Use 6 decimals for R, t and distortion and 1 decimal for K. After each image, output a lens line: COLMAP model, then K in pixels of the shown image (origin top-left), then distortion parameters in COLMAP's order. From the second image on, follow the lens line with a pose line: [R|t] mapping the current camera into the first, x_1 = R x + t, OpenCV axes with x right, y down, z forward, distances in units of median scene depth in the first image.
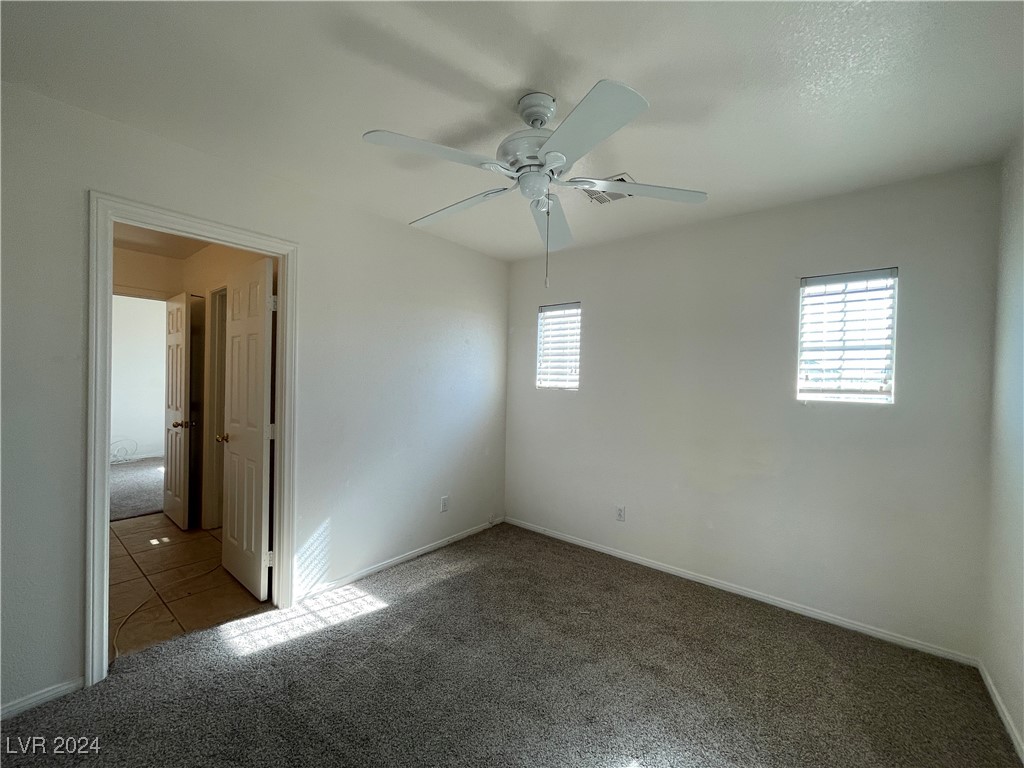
lens RADIAL K [[414.2, 0, 515.2], [0, 414.2, 383.3], [0, 0, 1]] dist [0.000733, 0.000409]
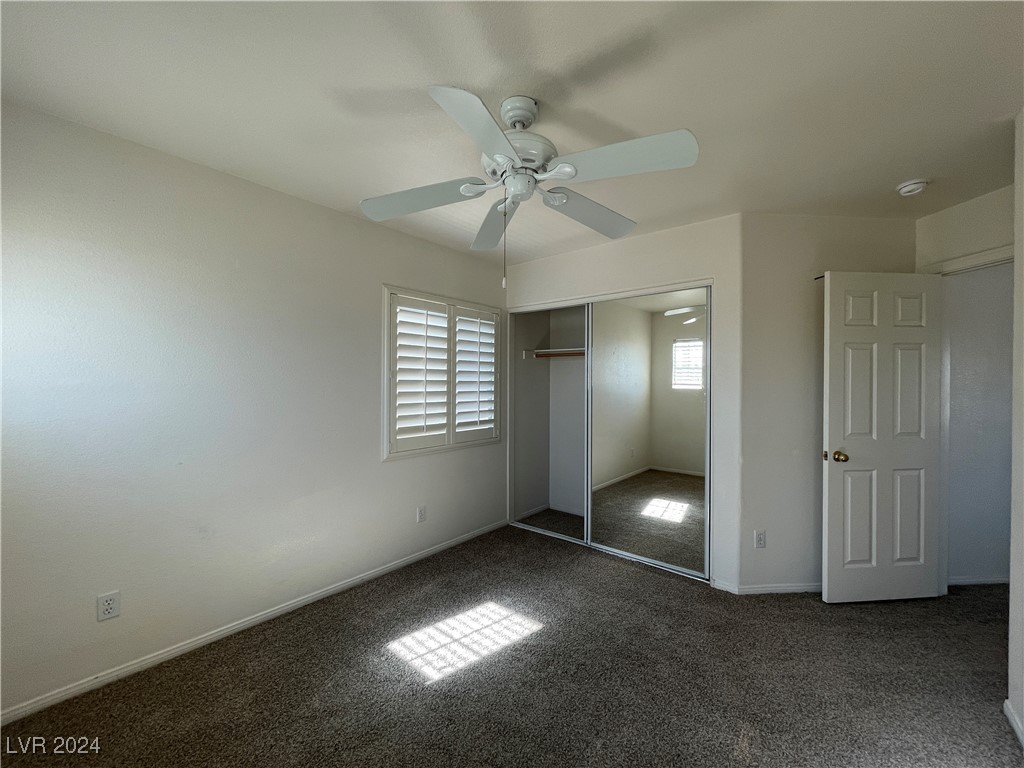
lens RADIAL K [[411.1, 0, 513.7], [0, 411.1, 382.6], [0, 0, 1]] dist [0.001192, 0.000251]
pose [[-0.999384, -0.030815, 0.016801, 0.020058], [-0.030708, 0.999507, 0.006587, -0.010580], [-0.016996, 0.006067, -0.999837, 1.340393]]
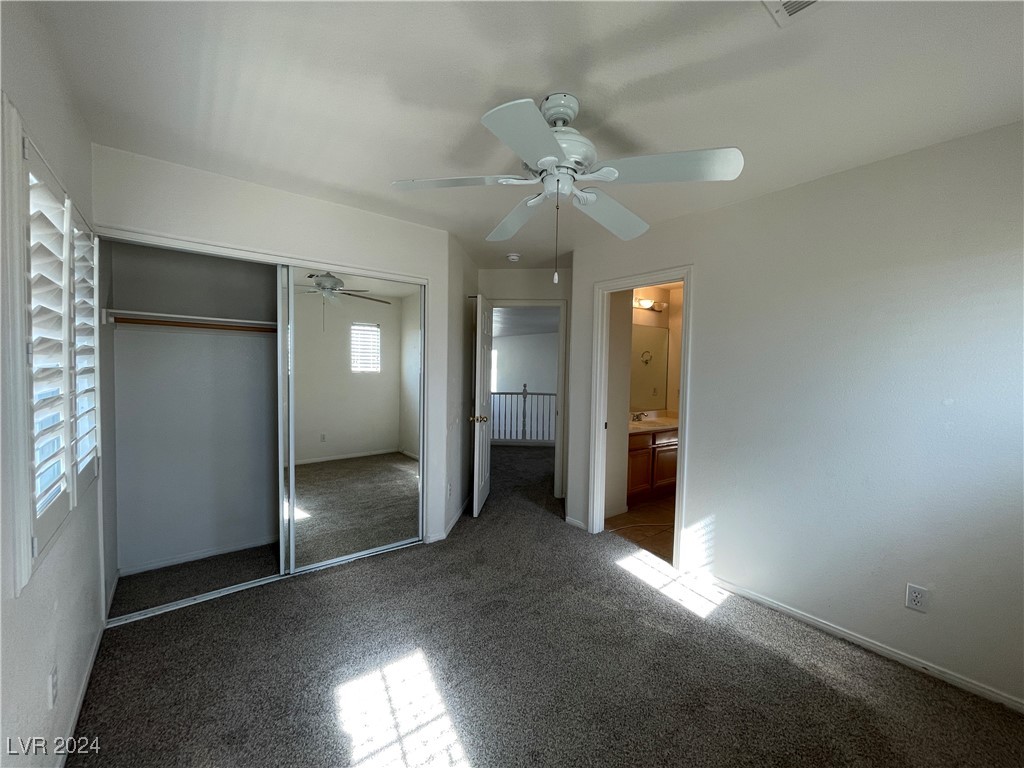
lens RADIAL K [[411.1, 0, 513.7], [0, 411.1, 382.6], [0, 0, 1]] dist [0.001192, 0.000251]
pose [[-0.218907, 0.006745, -0.975722, 0.712528], [-0.031368, 0.999411, 0.013947, -0.008362], [0.975241, 0.033659, -0.218566, 0.756831]]
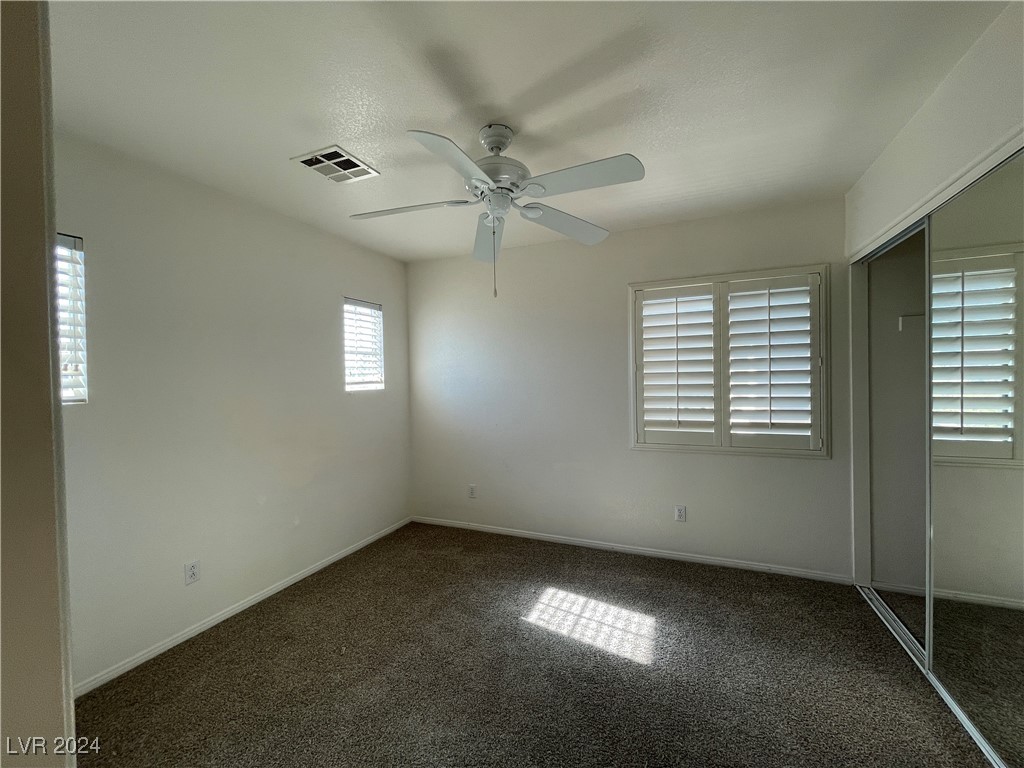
lens RADIAL K [[412.1, 0, 515.4], [0, 412.1, 384.7], [0, 0, 1]] dist [-0.008954, 0.000148]
pose [[-0.279346, -0.036808, 0.959485, -0.704822], [0.017463, 0.998905, 0.043404, -0.026116], [-0.960032, 0.028880, -0.278397, 0.857129]]
